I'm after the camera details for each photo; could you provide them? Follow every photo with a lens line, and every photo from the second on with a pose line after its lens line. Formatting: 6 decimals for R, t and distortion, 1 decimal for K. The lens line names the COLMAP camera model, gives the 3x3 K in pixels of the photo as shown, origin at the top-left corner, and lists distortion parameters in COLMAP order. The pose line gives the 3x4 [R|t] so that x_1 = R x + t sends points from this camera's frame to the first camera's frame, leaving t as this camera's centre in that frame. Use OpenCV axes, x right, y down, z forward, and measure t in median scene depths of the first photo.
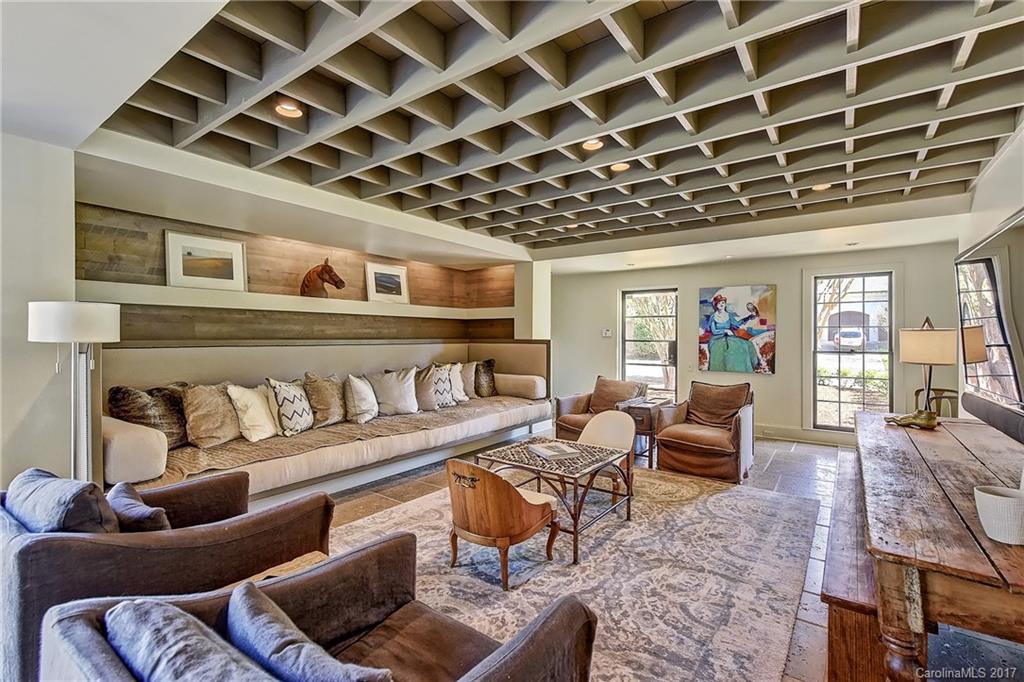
lens RADIAL K [[454.1, 0, 520.2], [0, 454.1, 336.5], [0, 0, 1]] dist [-0.000720, 0.000101]
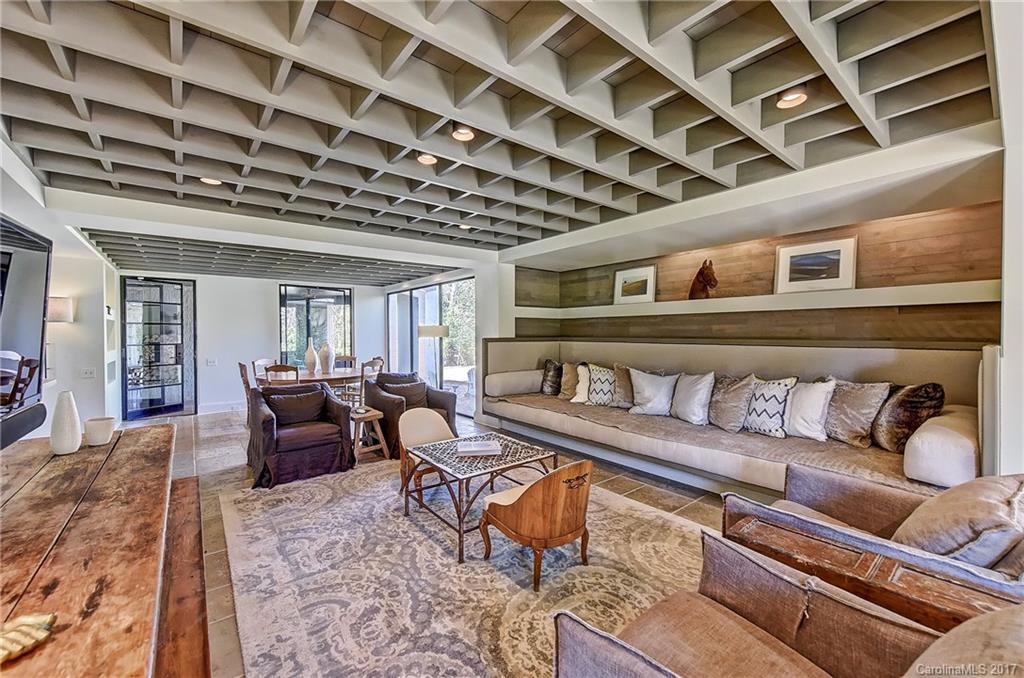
lens RADIAL K [[410.1, 0, 513.3], [0, 410.1, 335.5], [0, 0, 1]] dist [0.000661, -0.000251]
pose [[-0.271602, 0.007429, -0.962381, 0.691893], [0.002521, 0.999972, 0.007008, -0.009503], [0.962406, -0.000523, -0.271613, 0.965248]]
